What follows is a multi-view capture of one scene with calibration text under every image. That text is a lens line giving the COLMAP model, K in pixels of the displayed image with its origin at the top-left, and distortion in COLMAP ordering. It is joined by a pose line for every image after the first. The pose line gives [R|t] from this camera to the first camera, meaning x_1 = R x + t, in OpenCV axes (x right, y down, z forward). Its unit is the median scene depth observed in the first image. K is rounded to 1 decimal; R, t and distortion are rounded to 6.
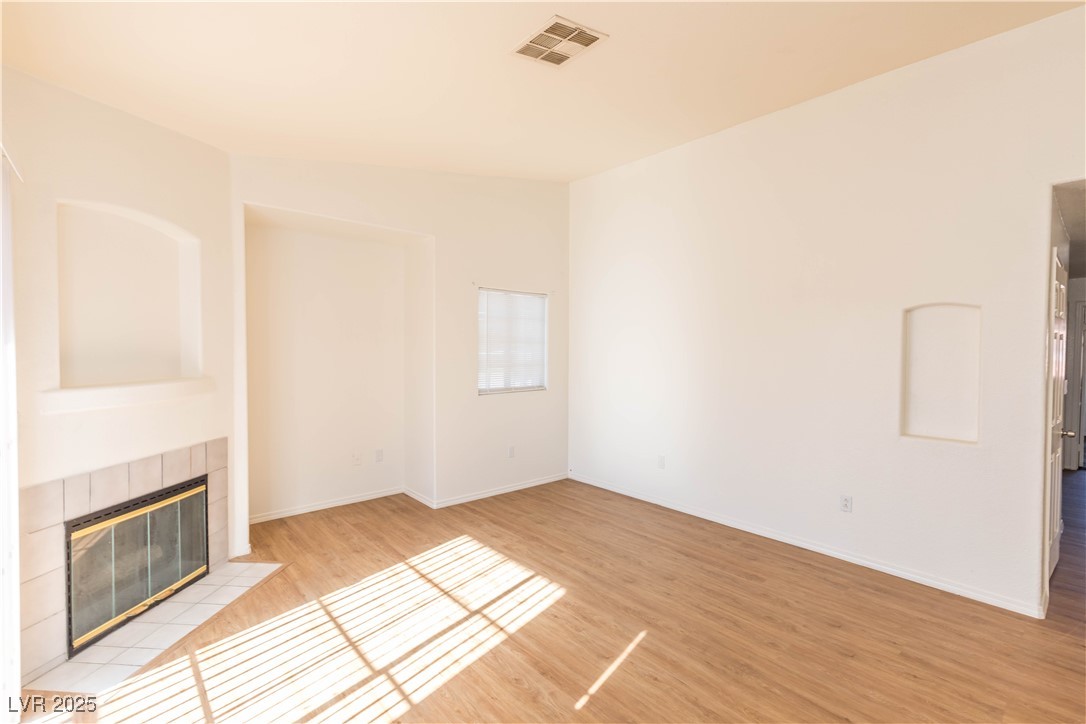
lens RADIAL K [[481.8, 0, 543.0], [0, 481.8, 362.0], [0, 0, 1]] dist [0.001896, -0.000561]
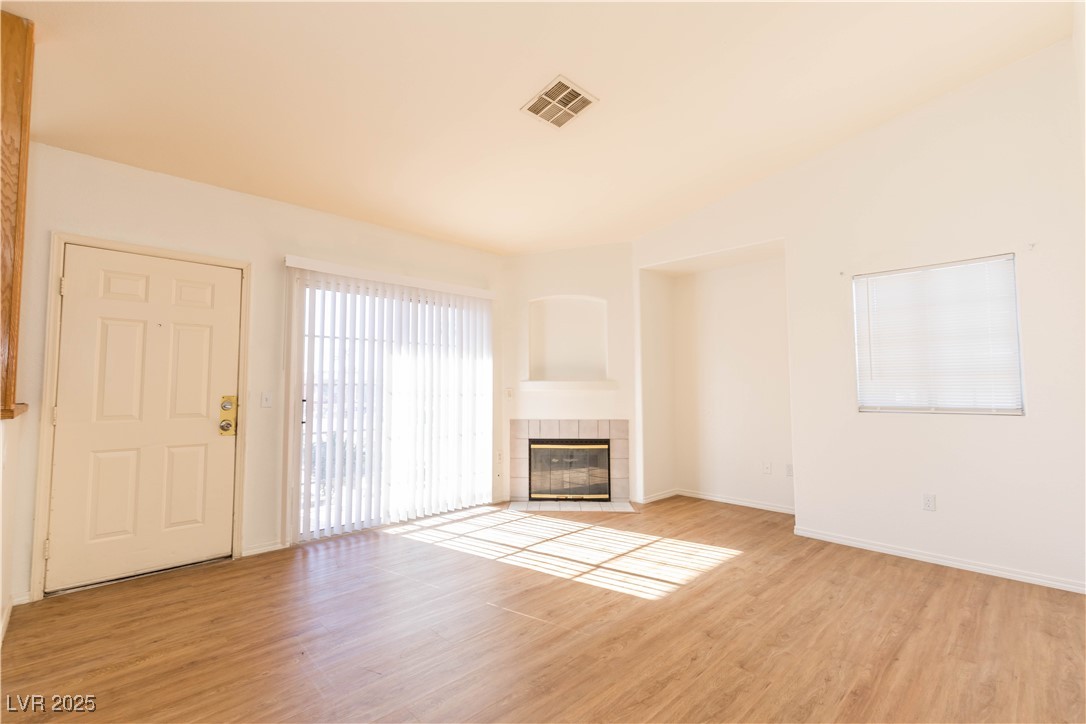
lens RADIAL K [[481.8, 0, 543.0], [0, 481.8, 362.0], [0, 0, 1]] dist [0.001896, -0.000561]
pose [[0.035092, -0.063291, -0.997378, 0.983009], [-0.027859, 0.997543, -0.064282, 0.084848], [0.998996, 0.030041, 0.033243, 0.733838]]
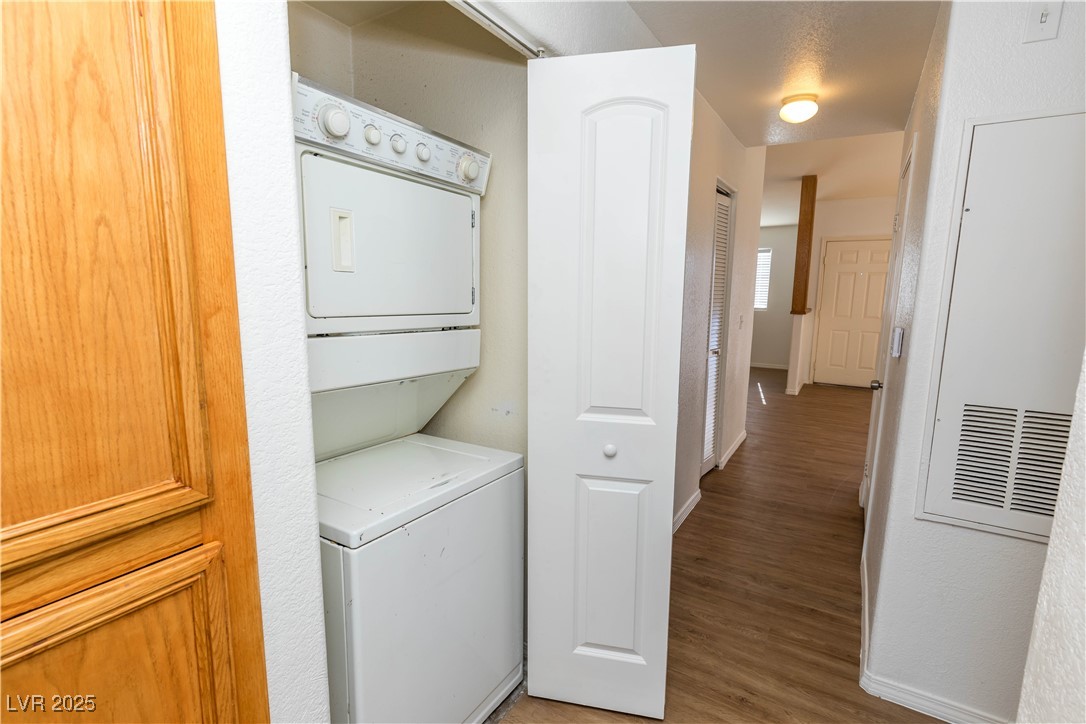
lens RADIAL K [[481.8, 0, 543.0], [0, 481.8, 362.0], [0, 0, 1]] dist [0.001896, -0.000561]
pose [[-0.959480, 0.024530, -0.280708, 1.995352], [-0.024364, 0.985251, 0.169375, 0.018071], [0.280722, 0.169351, -0.944730, 1.728237]]
